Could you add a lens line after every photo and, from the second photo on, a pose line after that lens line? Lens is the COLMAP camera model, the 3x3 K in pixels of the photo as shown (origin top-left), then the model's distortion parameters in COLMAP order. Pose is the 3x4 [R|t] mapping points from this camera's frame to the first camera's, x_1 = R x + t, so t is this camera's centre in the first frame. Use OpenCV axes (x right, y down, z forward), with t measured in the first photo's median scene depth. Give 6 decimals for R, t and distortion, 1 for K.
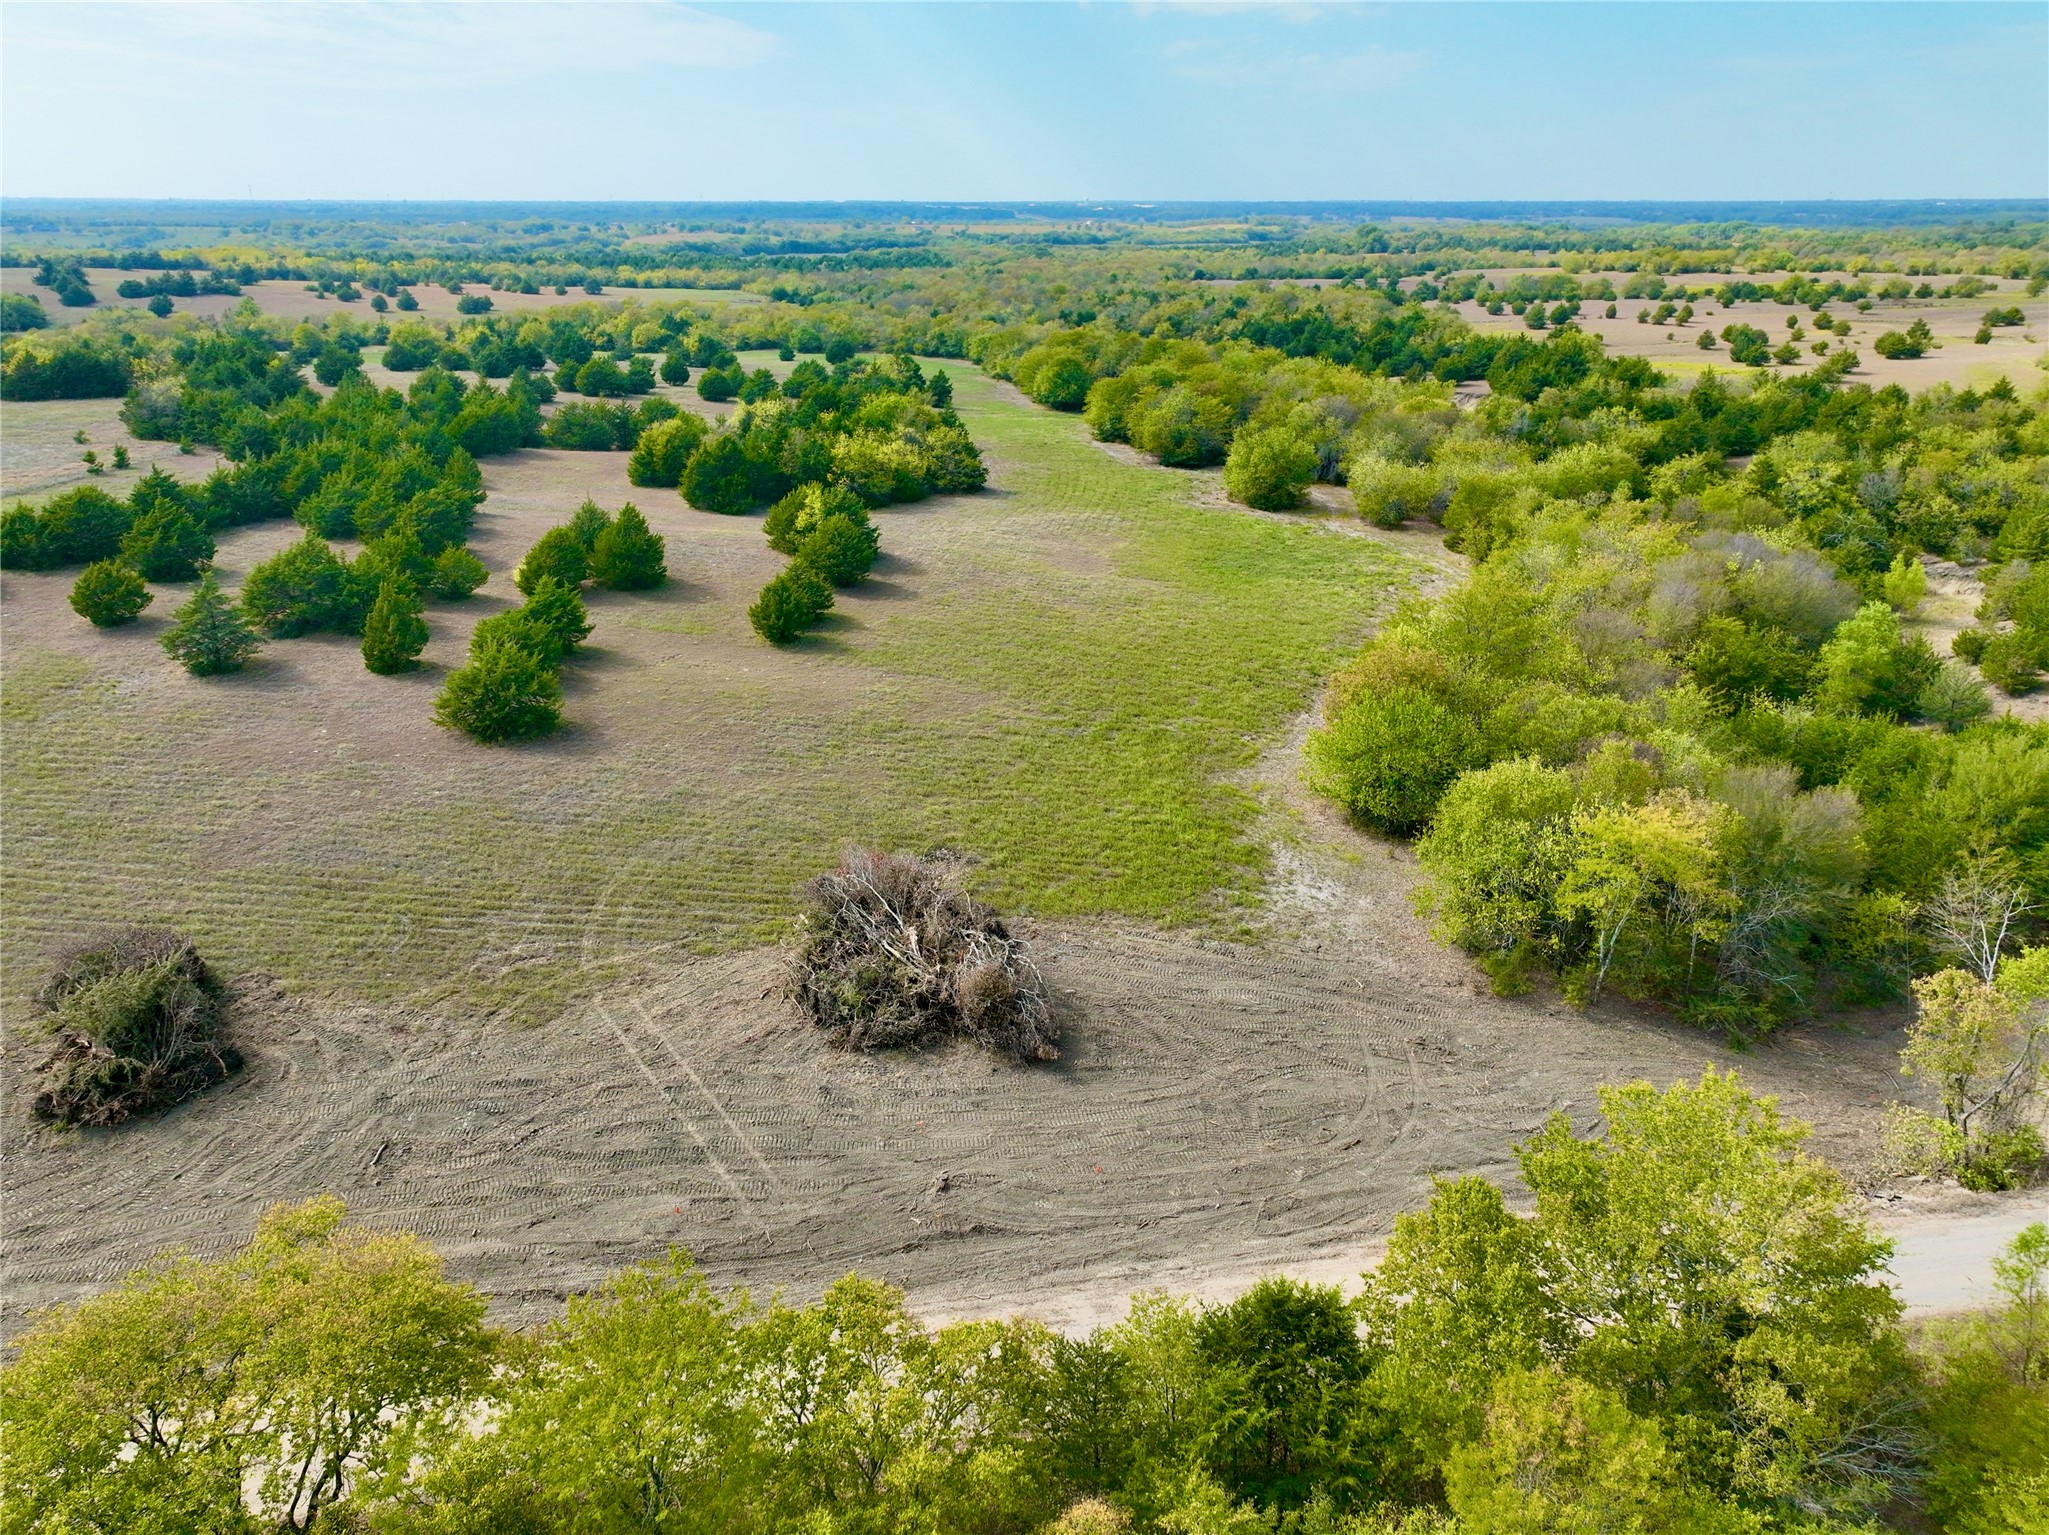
lens RADIAL K [[1443.2, 0, 1026.0], [0, 1443.2, 774.0], [0, 0, 1]] dist [-0.003246, 0.021136]
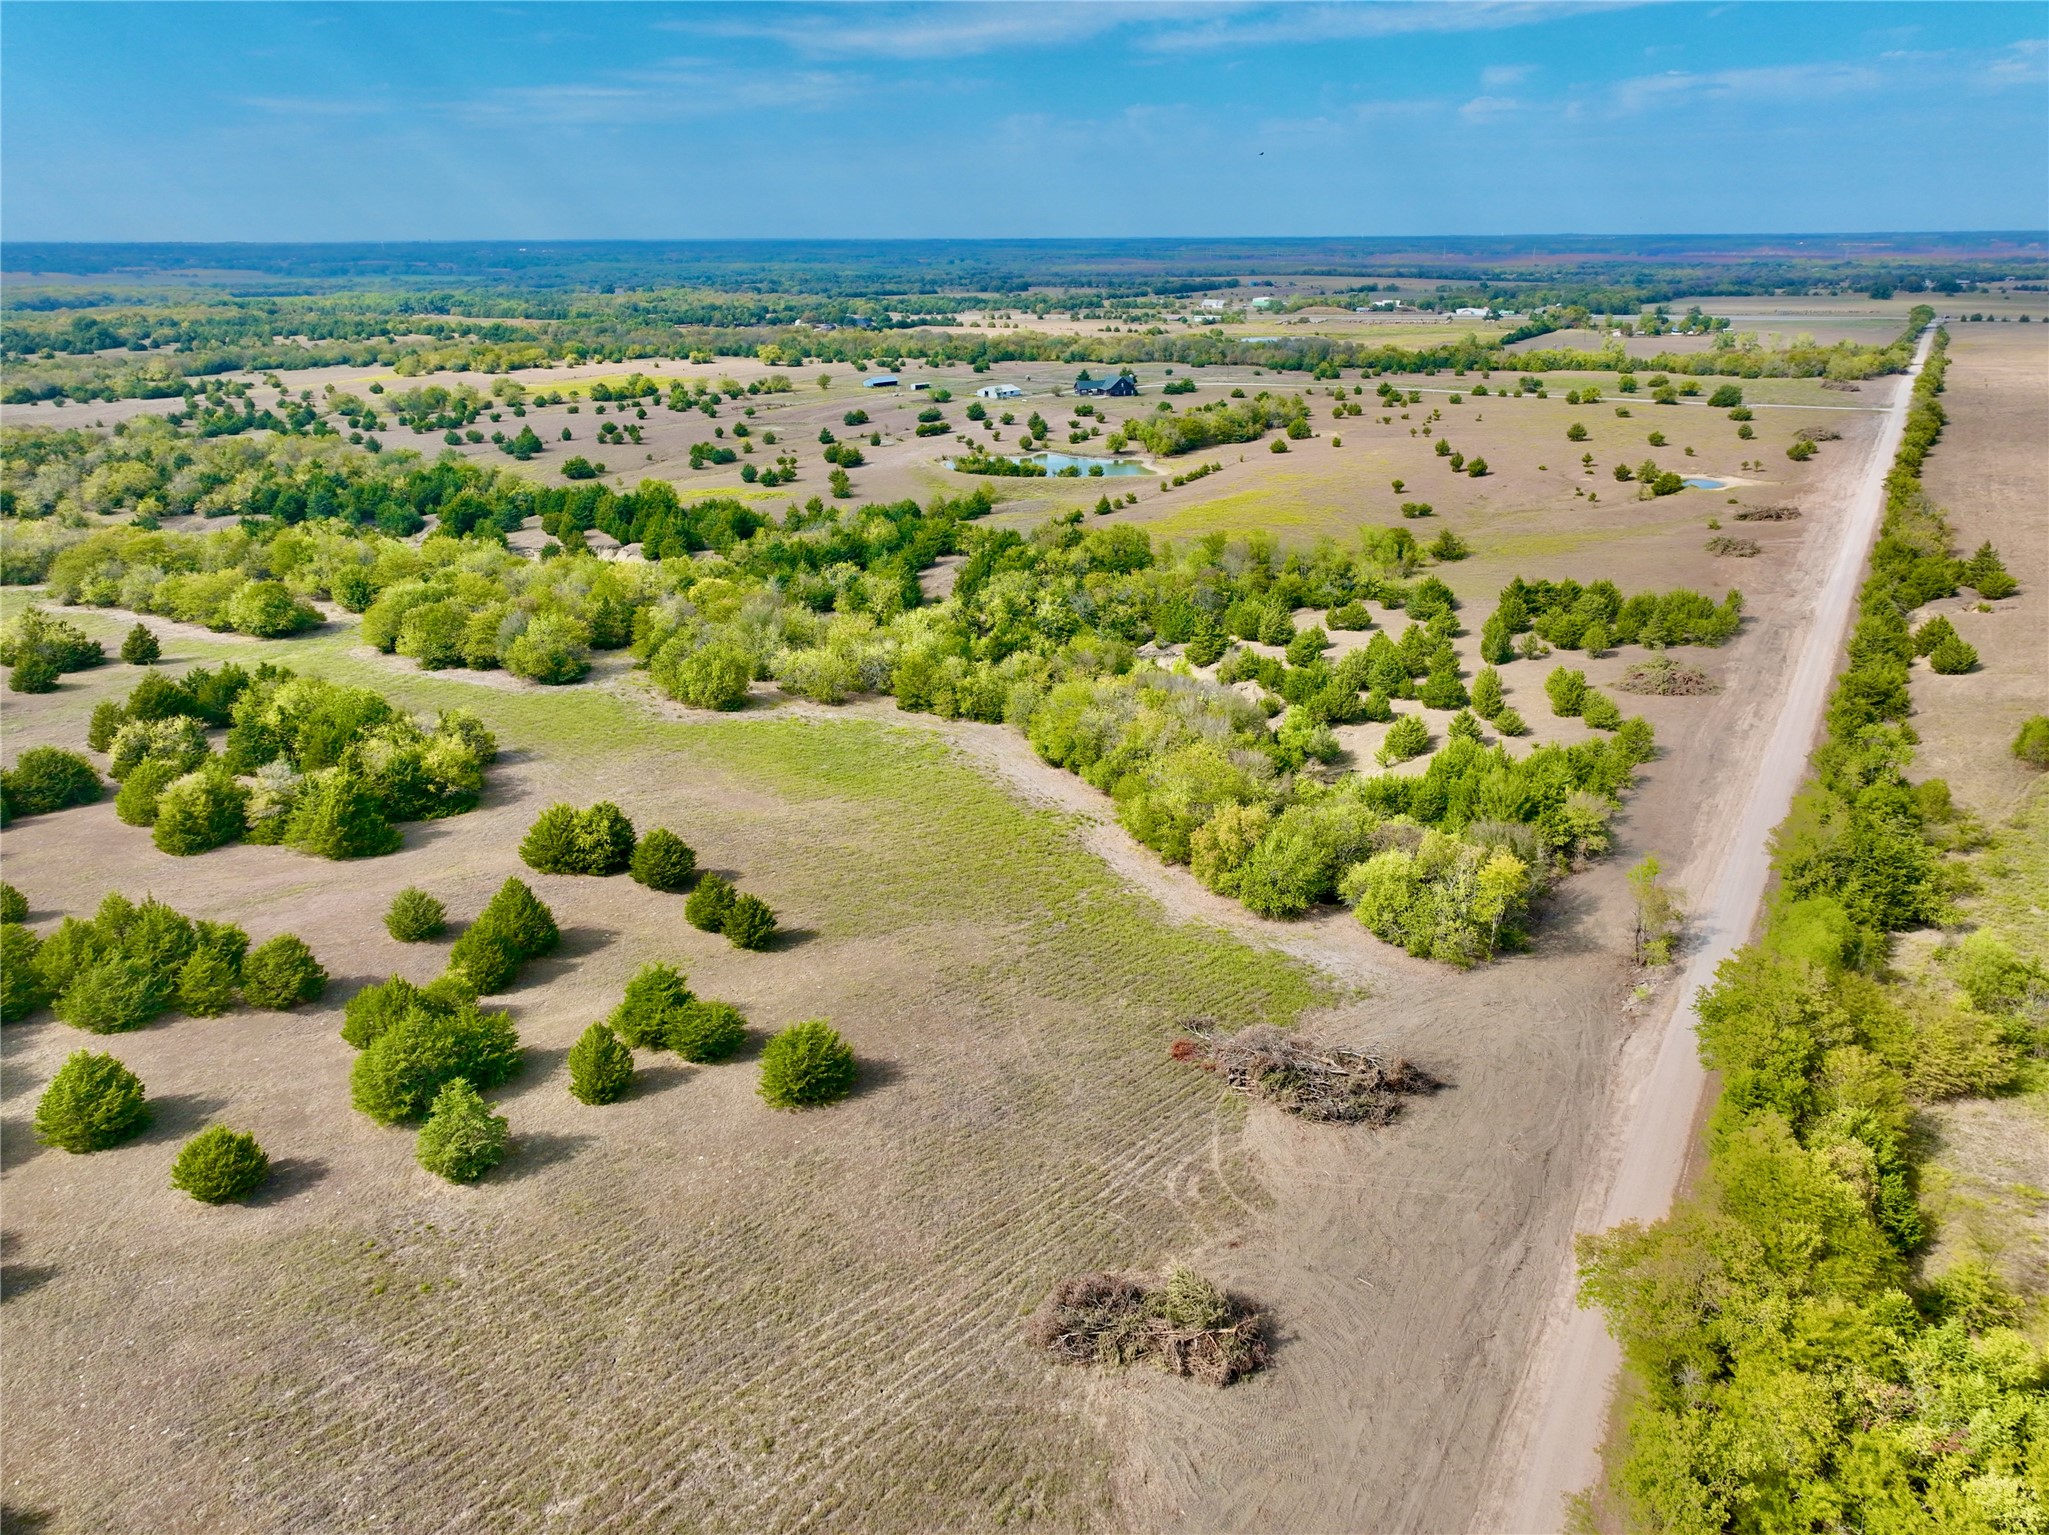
lens RADIAL K [[1443.2, 0, 1033.8], [0, 1443.2, 771.2], [0, 0, 1]] dist [-0.003246, 0.021136]
pose [[0.646376, -0.269628, 0.713792, -0.589813], [0.286250, 0.952847, 0.100715, -0.201560], [-0.707290, 0.139223, 0.693078, 0.002966]]
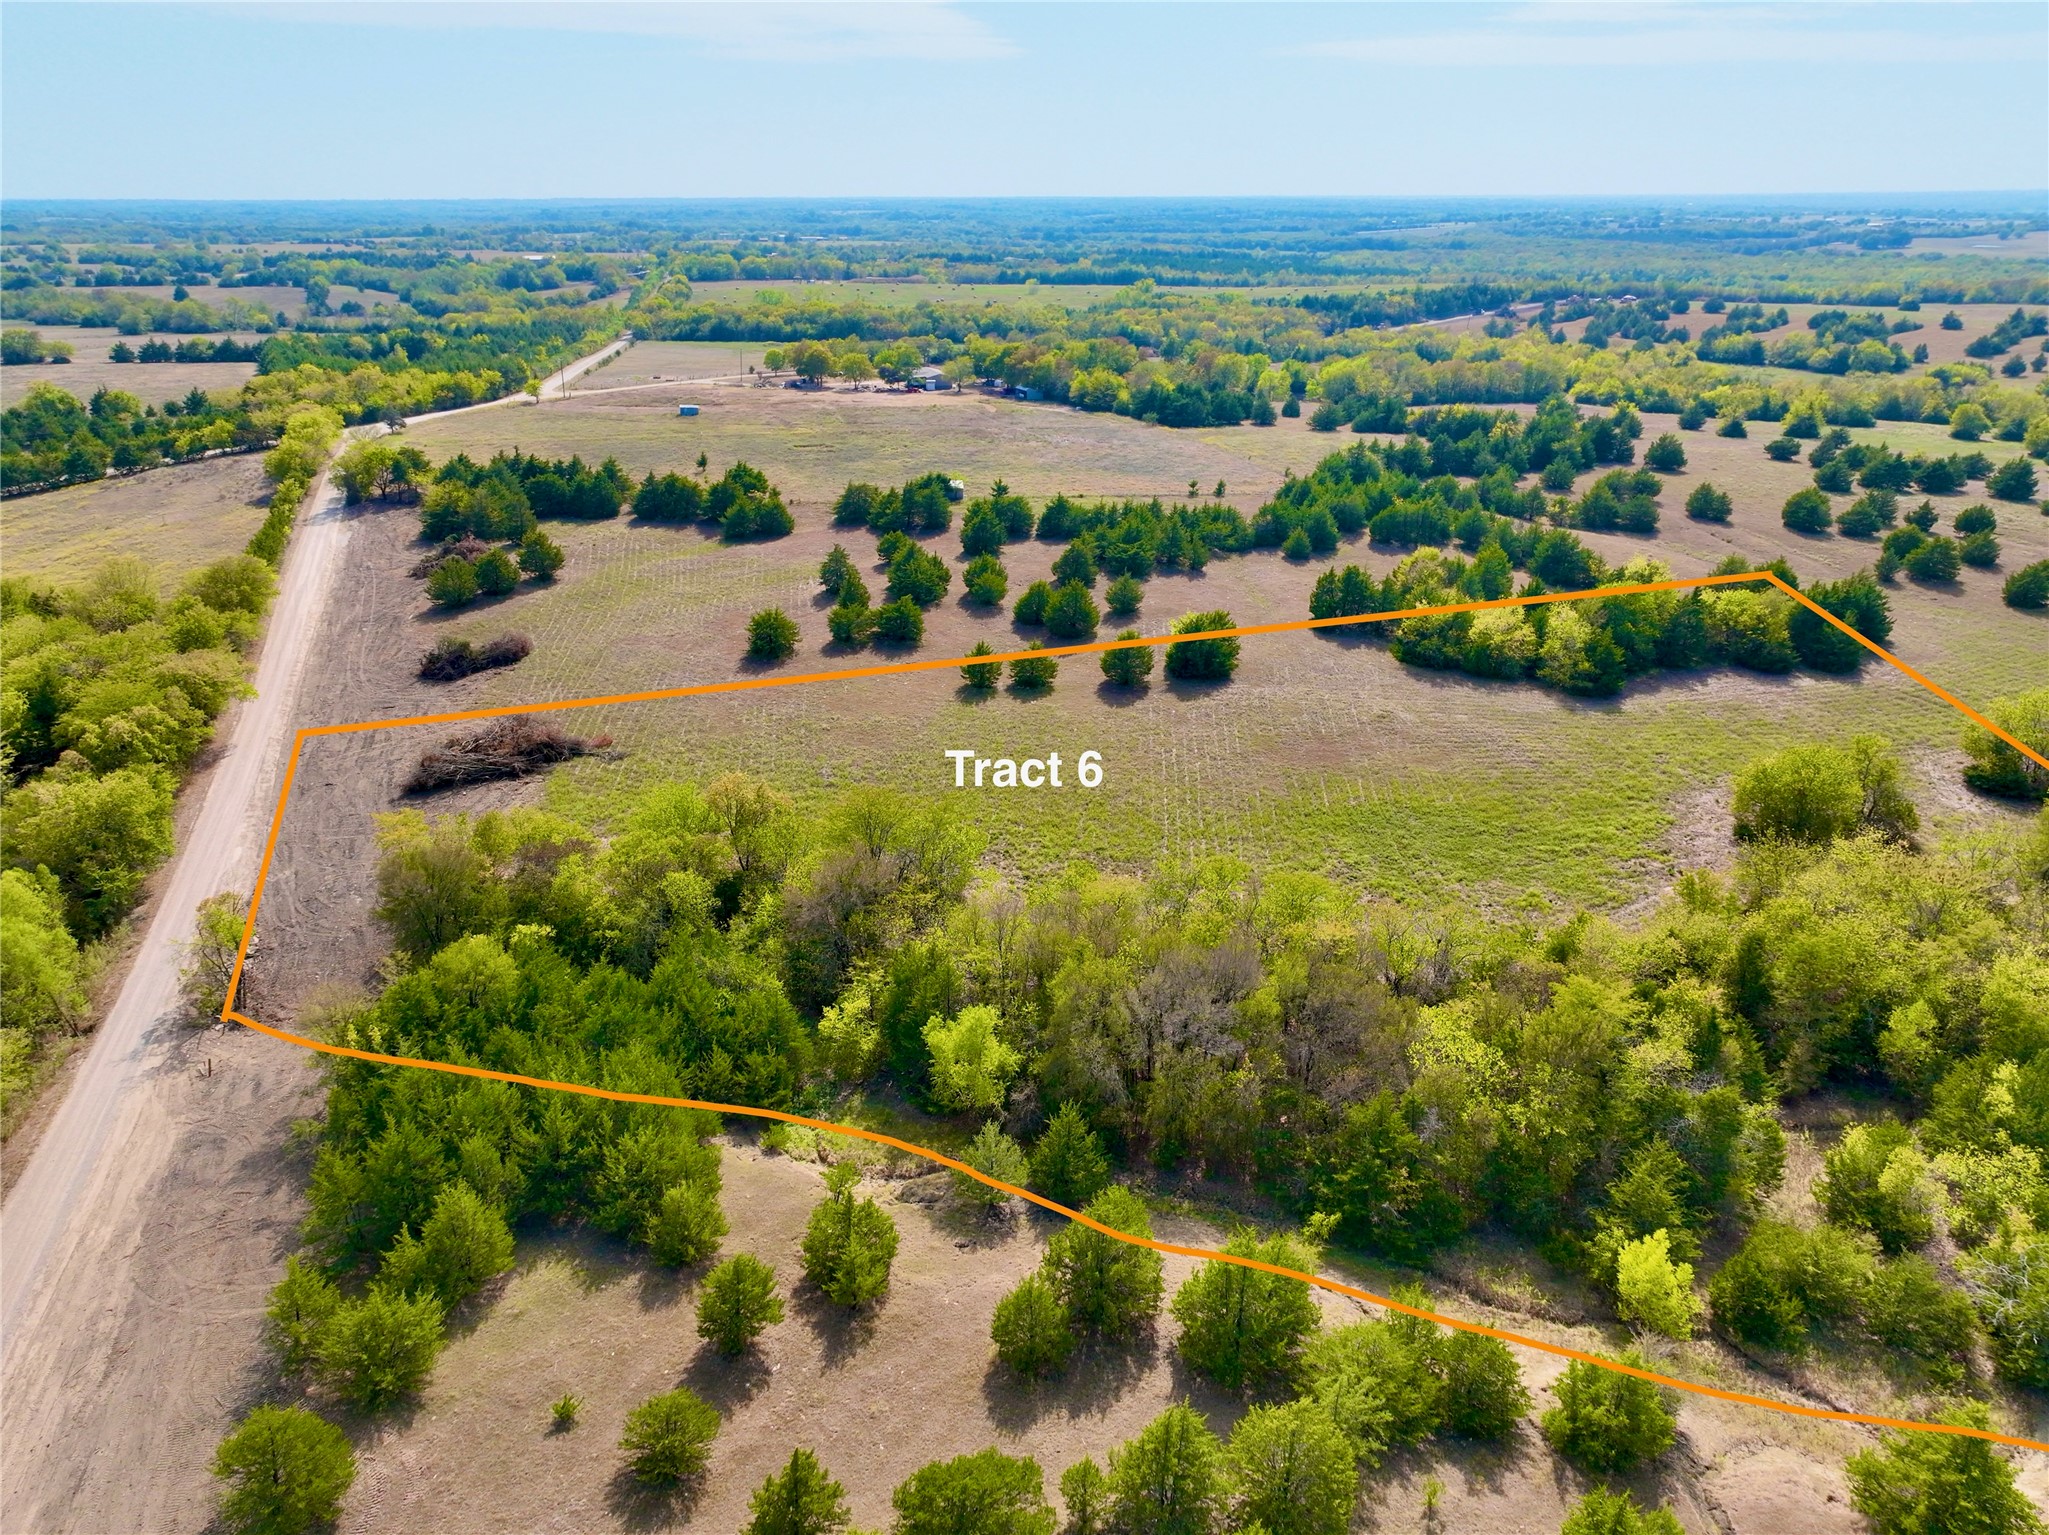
lens RADIAL K [[1443.2, 0, 1026.7], [0, 1443.2, 771.0], [0, 0, 1]] dist [-0.003246, 0.021136]
pose [[0.162635, 0.366591, -0.916057, 0.863671], [-0.361091, 0.886126, 0.290505, -0.326950], [0.918239, 0.283533, 0.276488, 0.478239]]
